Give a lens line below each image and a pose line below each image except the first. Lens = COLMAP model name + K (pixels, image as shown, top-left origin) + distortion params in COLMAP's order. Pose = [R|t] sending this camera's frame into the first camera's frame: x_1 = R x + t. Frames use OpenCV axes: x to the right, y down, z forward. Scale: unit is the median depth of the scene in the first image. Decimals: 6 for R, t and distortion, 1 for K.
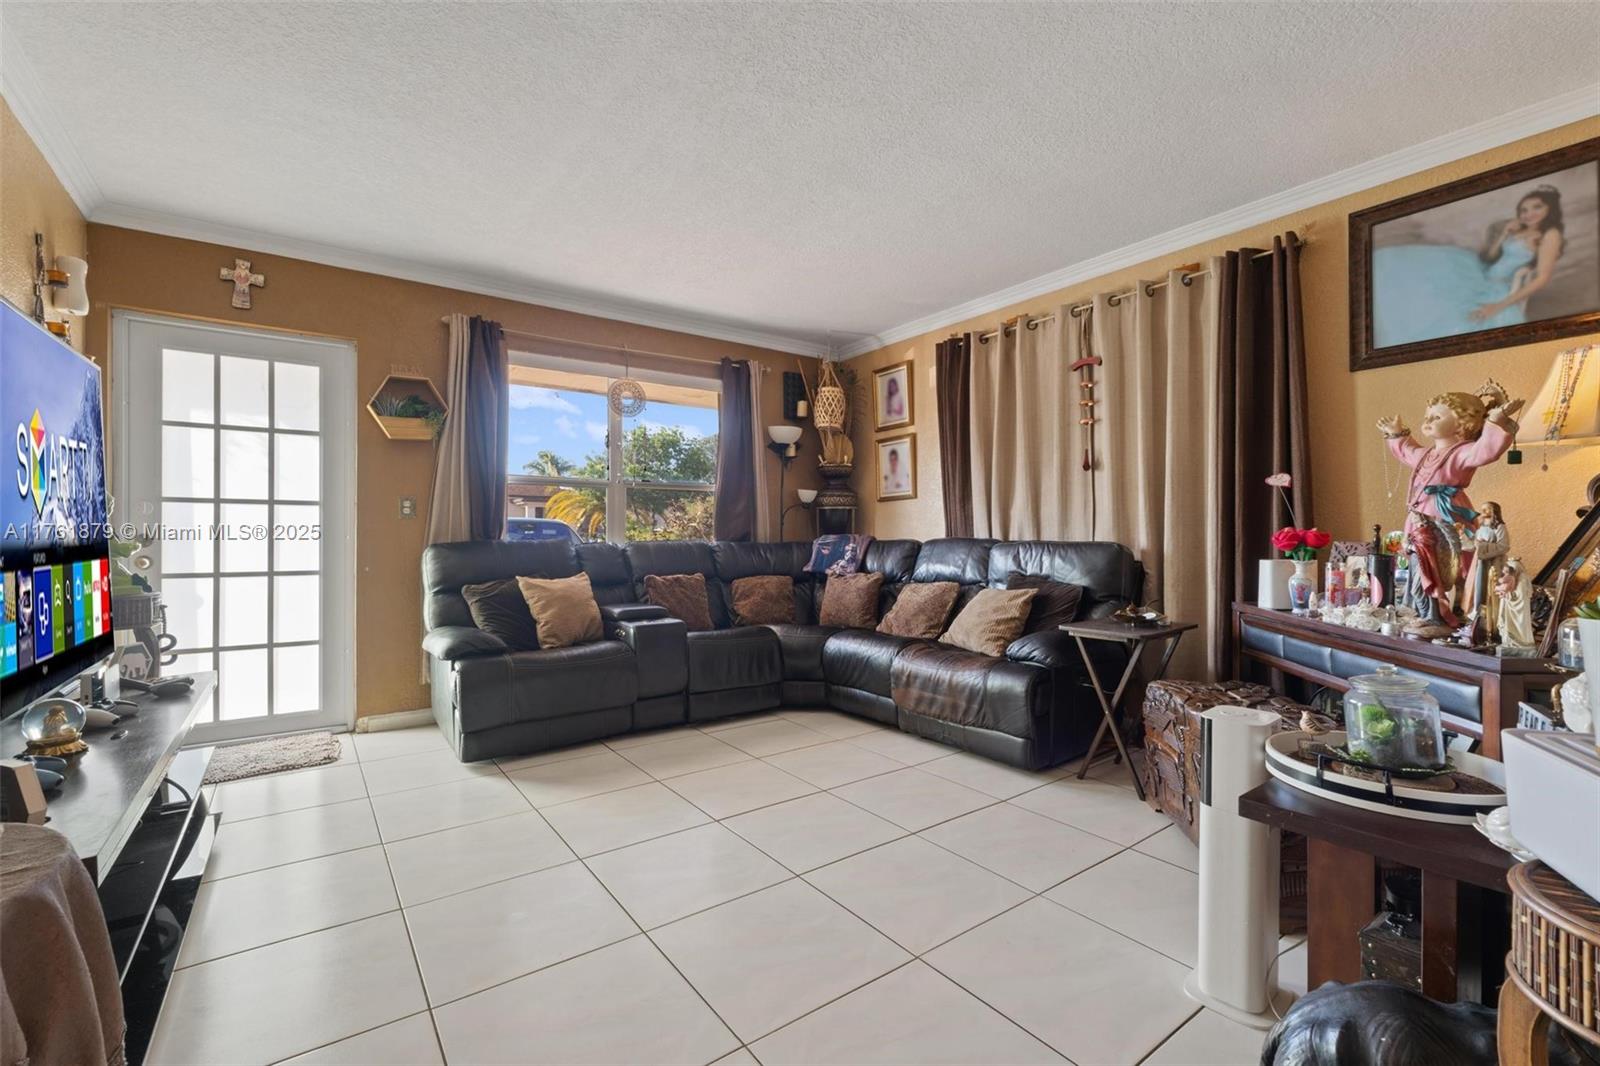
lens RADIAL K [[679.5, 0, 804.8], [0, 679.5, 526.4], [0, 0, 1]] dist [-0.019996, -0.000416]
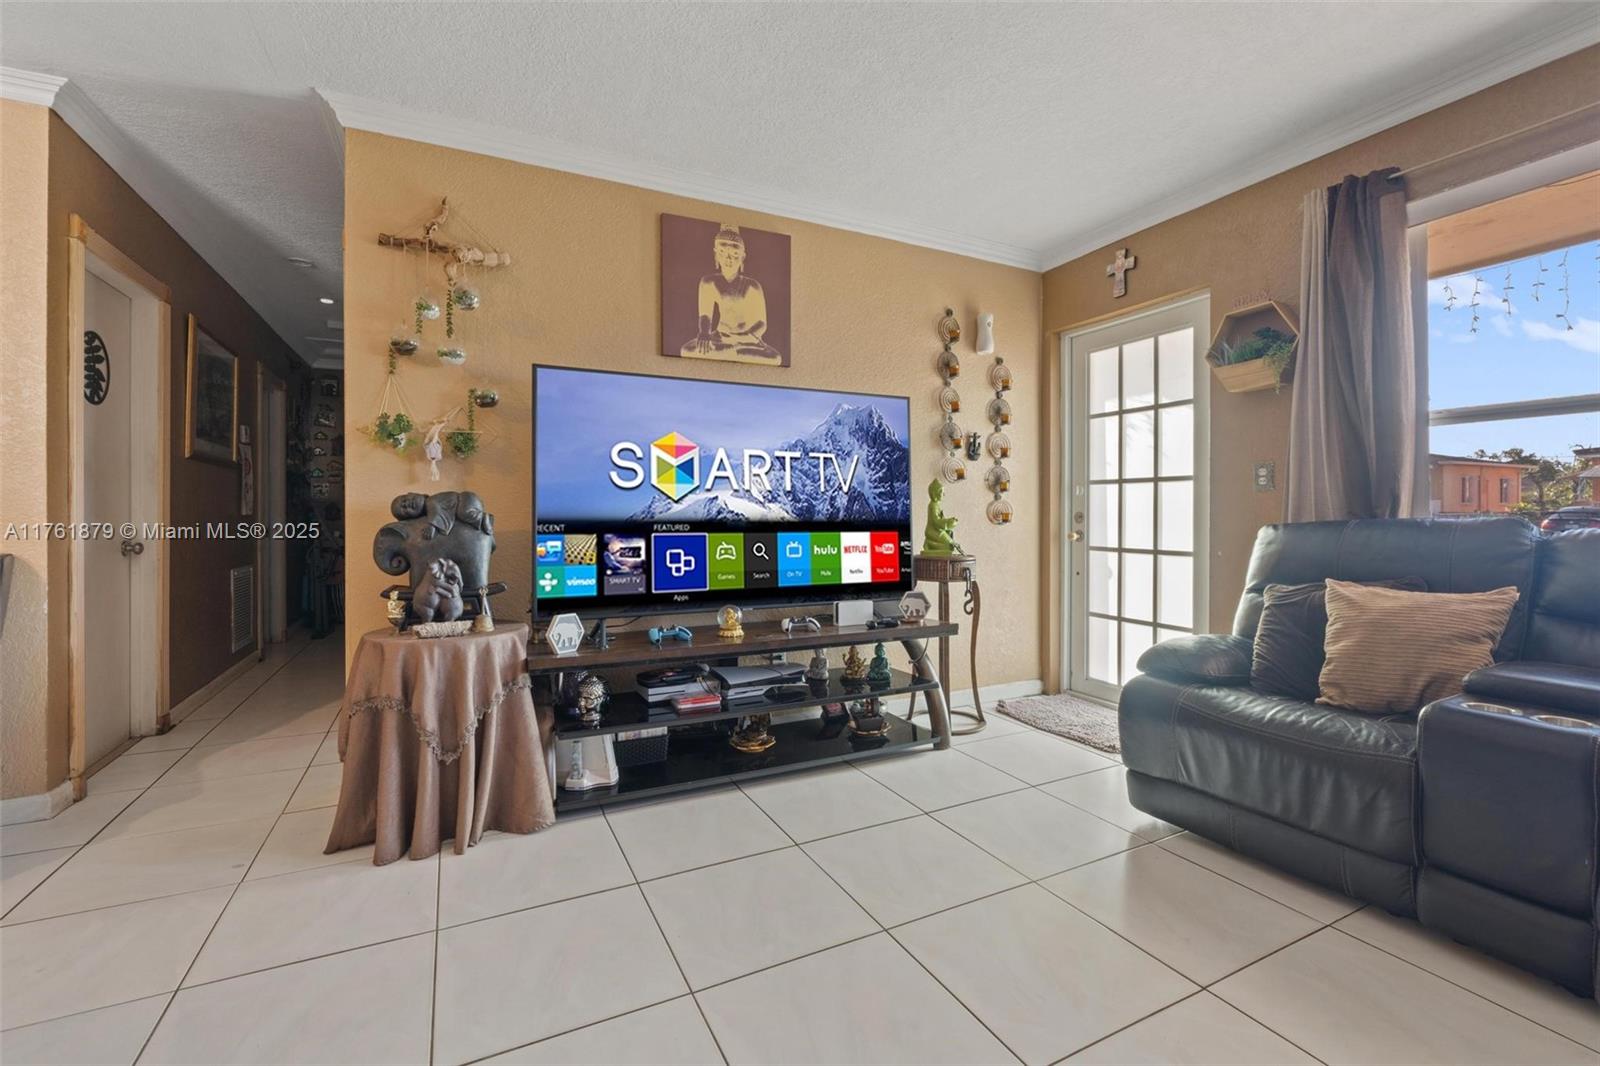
lens RADIAL K [[679.5, 0, 799.5], [0, 679.5, 517.3], [0, 0, 1]] dist [-0.019996, -0.000416]
pose [[-0.159161, 0.002365, -0.987250, 0.267152], [0.011197, 0.999937, 0.000590, 0.012520], [0.987189, -0.010960, -0.159178, 0.635732]]
